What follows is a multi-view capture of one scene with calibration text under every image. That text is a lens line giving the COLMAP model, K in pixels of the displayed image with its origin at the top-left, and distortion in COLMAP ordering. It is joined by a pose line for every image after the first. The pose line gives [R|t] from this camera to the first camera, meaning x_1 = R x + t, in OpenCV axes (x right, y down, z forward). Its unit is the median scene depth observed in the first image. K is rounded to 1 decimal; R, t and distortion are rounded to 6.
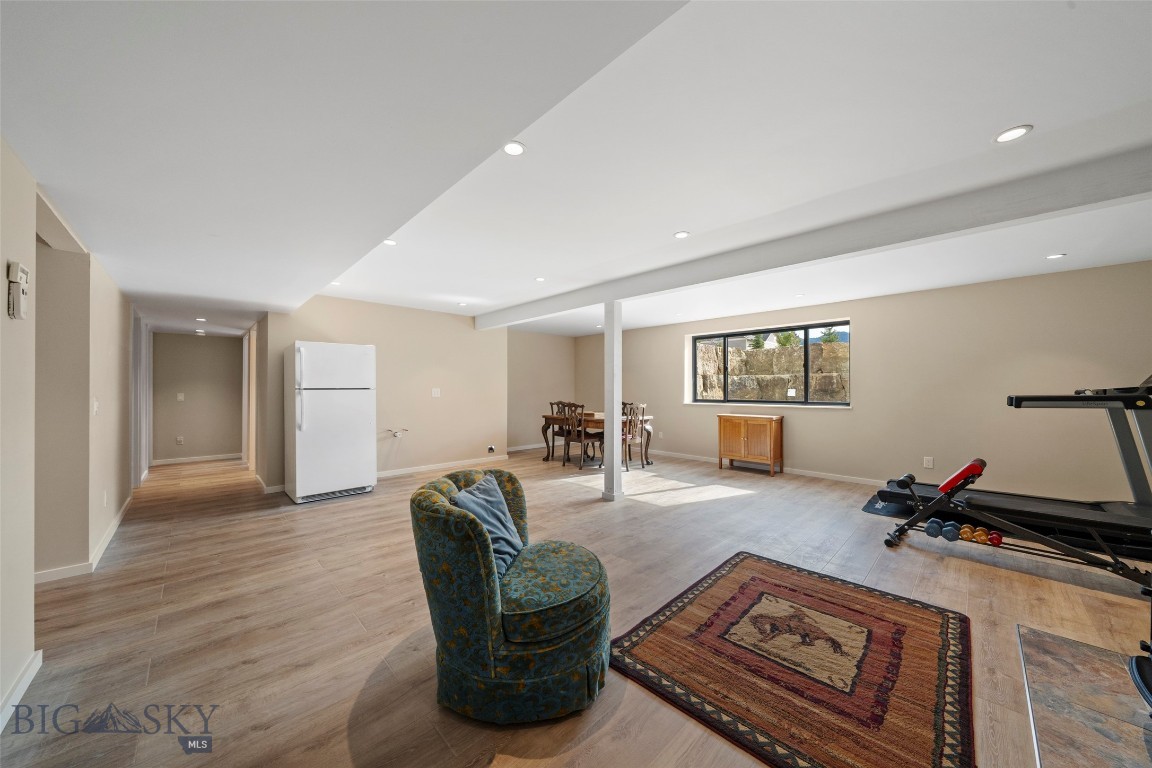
lens RADIAL K [[392.0, 0, 576.0], [0, 392.0, 384.0], [0, 0, 1]] dist [-0.000967, -0.000007]
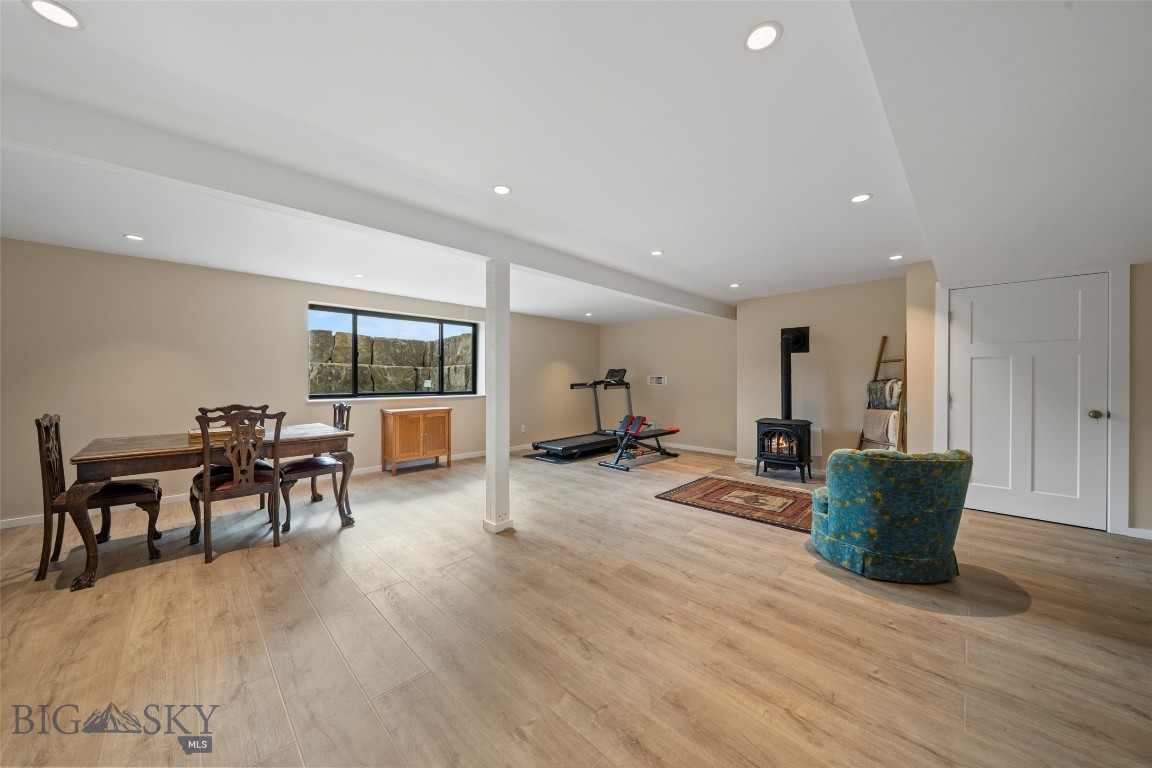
lens RADIAL K [[400.3, 0, 574.9], [0, 400.3, 381.4], [0, 0, 1]] dist [-0.000615, 0.000381]
pose [[-0.016799, -0.004182, 0.999850, -1.330519], [-0.011101, 0.999930, 0.003996, 0.023890], [-0.999797, -0.011032, -0.016844, 1.772372]]
